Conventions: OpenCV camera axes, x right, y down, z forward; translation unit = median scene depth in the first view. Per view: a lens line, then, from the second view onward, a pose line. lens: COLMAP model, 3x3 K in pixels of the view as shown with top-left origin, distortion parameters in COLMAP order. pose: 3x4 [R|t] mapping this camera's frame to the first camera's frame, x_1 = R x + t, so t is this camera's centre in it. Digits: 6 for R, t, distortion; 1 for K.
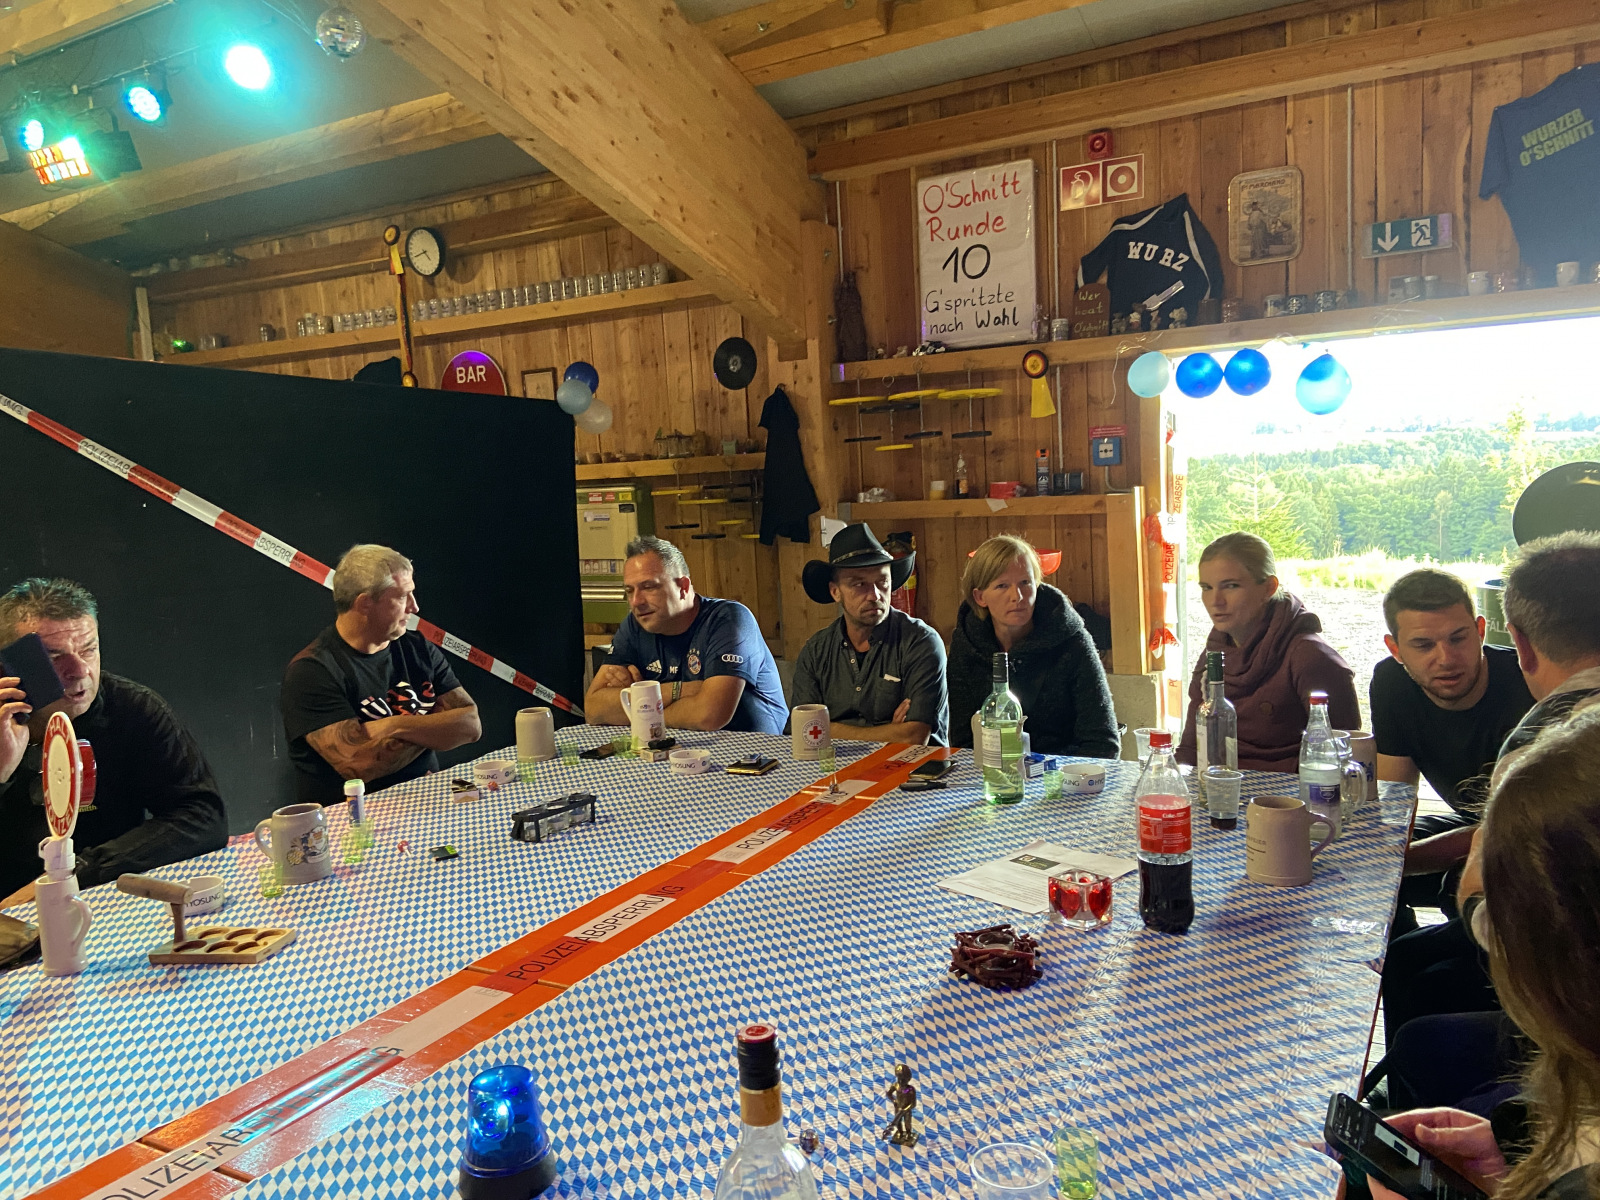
lens RADIAL K [[1220.9, 0, 803.5], [0, 1220.9, 602.5], [0, 0, 1]] dist [0.099189, -0.116469]
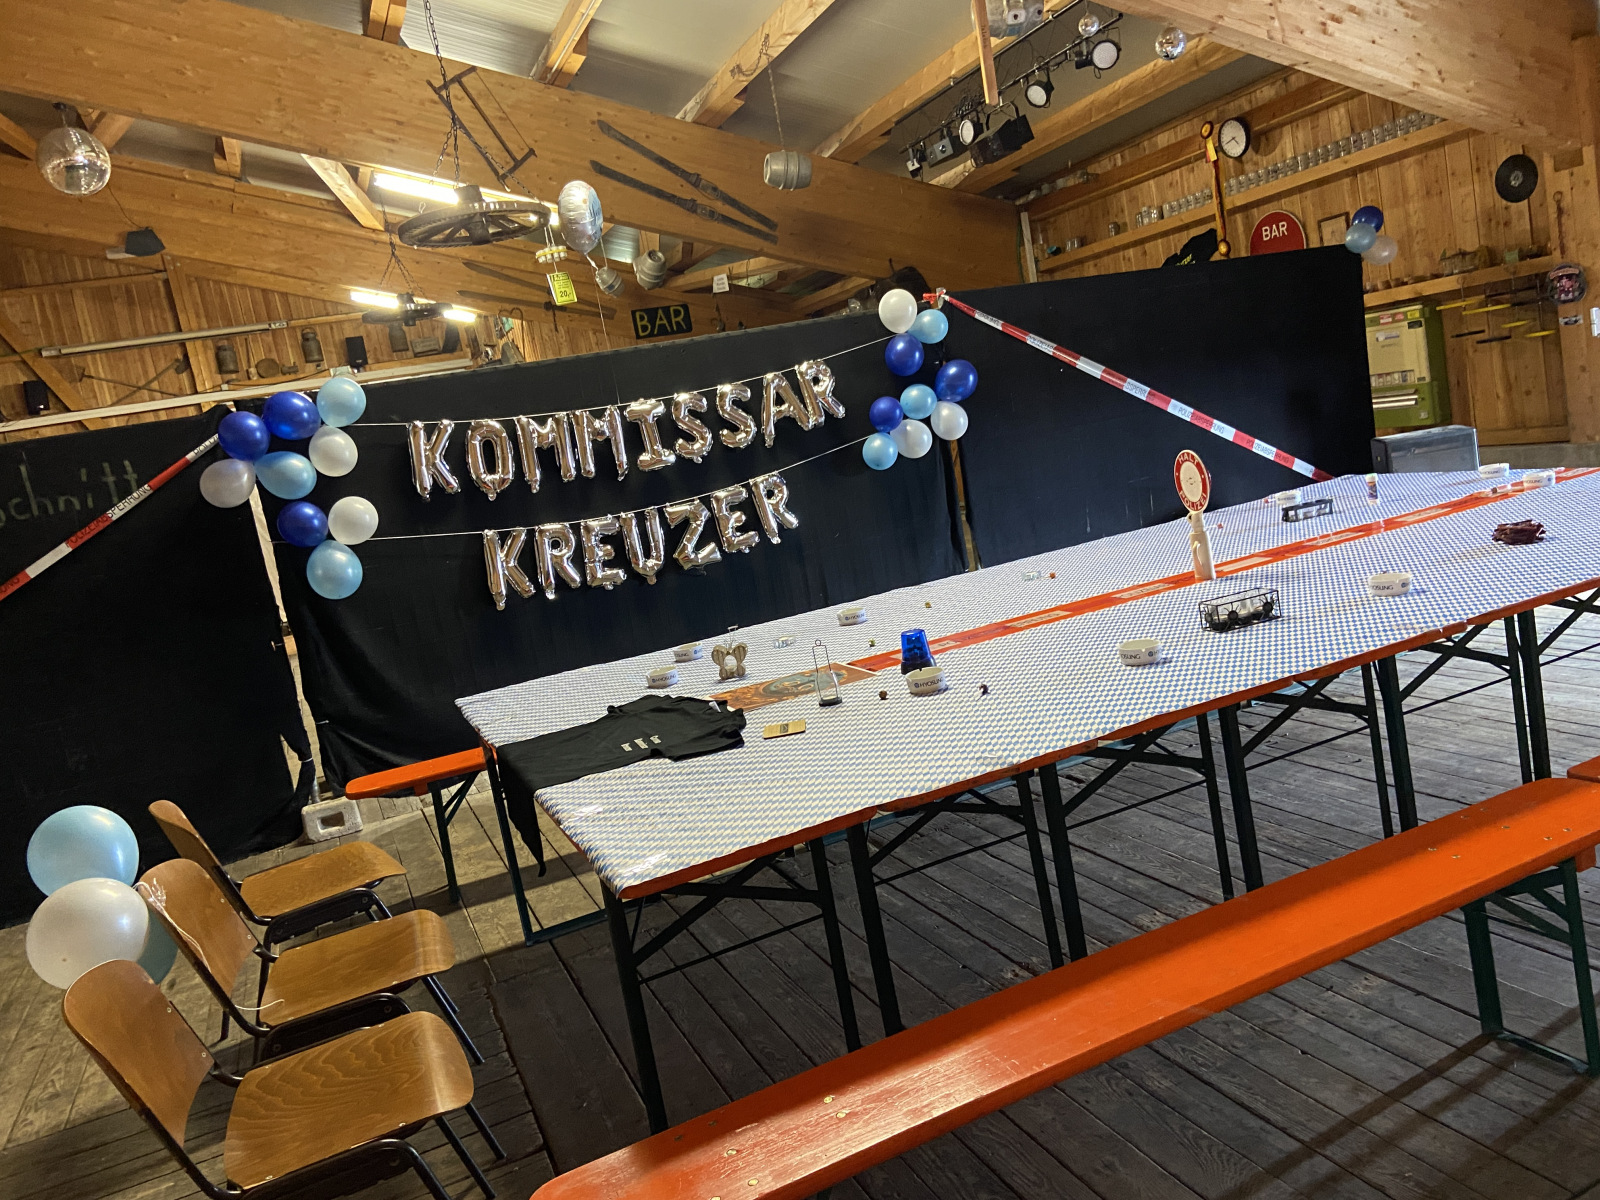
lens RADIAL K [[1220.9, 0, 798.6], [0, 1220.9, 601.6], [0, 0, 1]] dist [0.099189, -0.116469]
pose [[0.793752, -0.004169, -0.608228, 0.107587], [0.077239, 0.992572, 0.093996, 0.027443], [0.603318, -0.121589, 0.788177, -0.312630]]
